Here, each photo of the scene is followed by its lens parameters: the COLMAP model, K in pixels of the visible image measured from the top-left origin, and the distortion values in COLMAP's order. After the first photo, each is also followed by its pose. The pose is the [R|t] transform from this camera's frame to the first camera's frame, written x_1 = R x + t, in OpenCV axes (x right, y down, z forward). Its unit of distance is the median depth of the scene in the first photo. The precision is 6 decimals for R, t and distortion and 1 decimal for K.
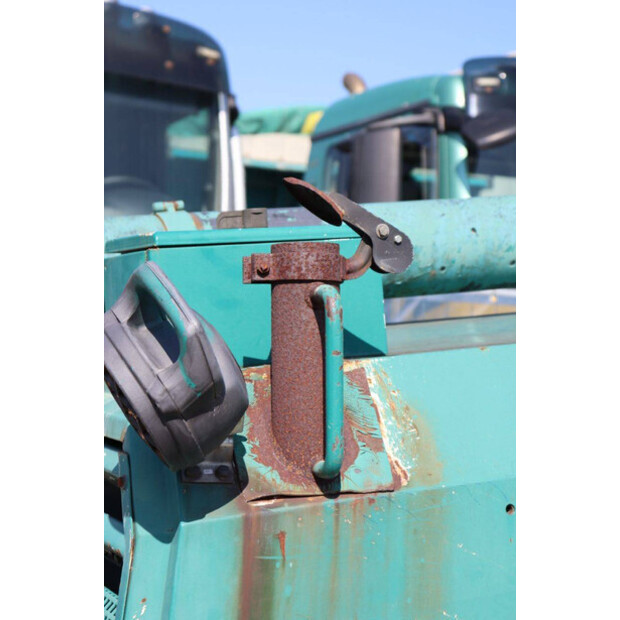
lens RADIAL K [[1450.9, 0, 310.0], [0, 1450.9, 310.0], [0, 0, 1]] dist [0.375179, 0.206909]
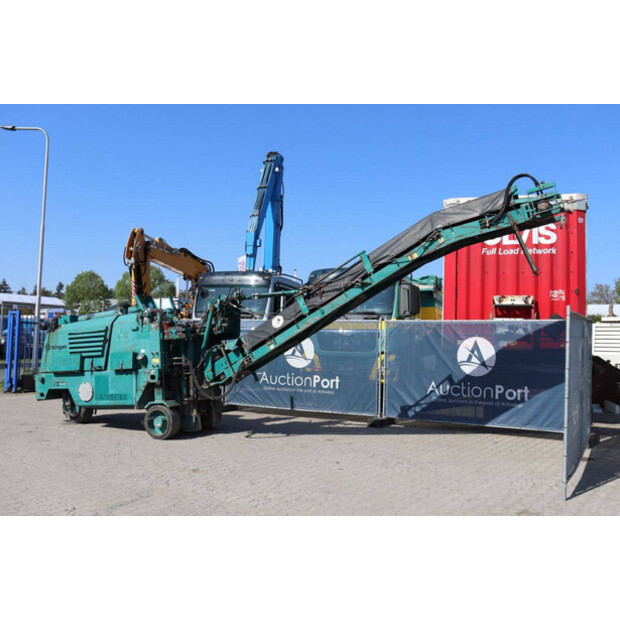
lens RADIAL K [[583.8, 0, 310.0], [0, 583.8, 310.0], [0, 0, 1]] dist [-0.133495, 0.172433]
pose [[0.688347, -0.076047, -0.721384, 6.796499], [0.029255, 0.996591, -0.077143, 0.465676], [0.724791, 0.031997, 0.688225, -1.373608]]
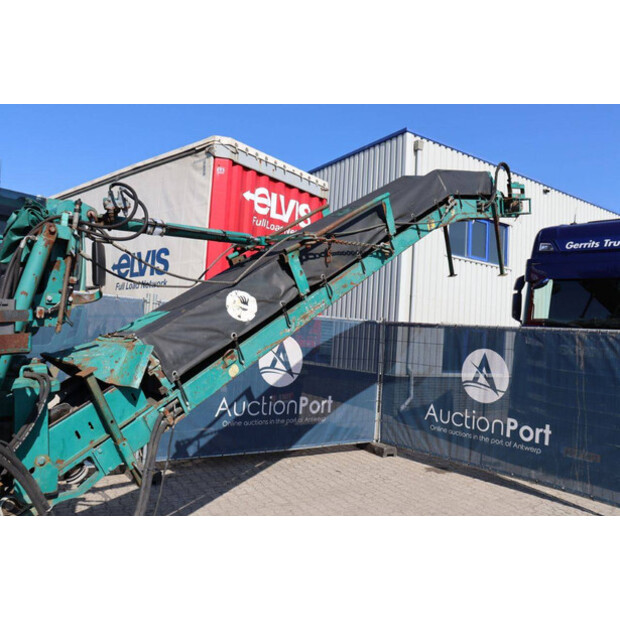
lens RADIAL K [[507.2, 0, 310.0], [0, 507.2, 310.0], [0, 0, 1]] dist [-0.177238, 0.161751]
pose [[0.924393, 0.024951, 0.380624, 1.903662], [-0.021263, 0.999677, -0.013894, 0.164799], [-0.380848, 0.004751, 0.924626, 0.448458]]
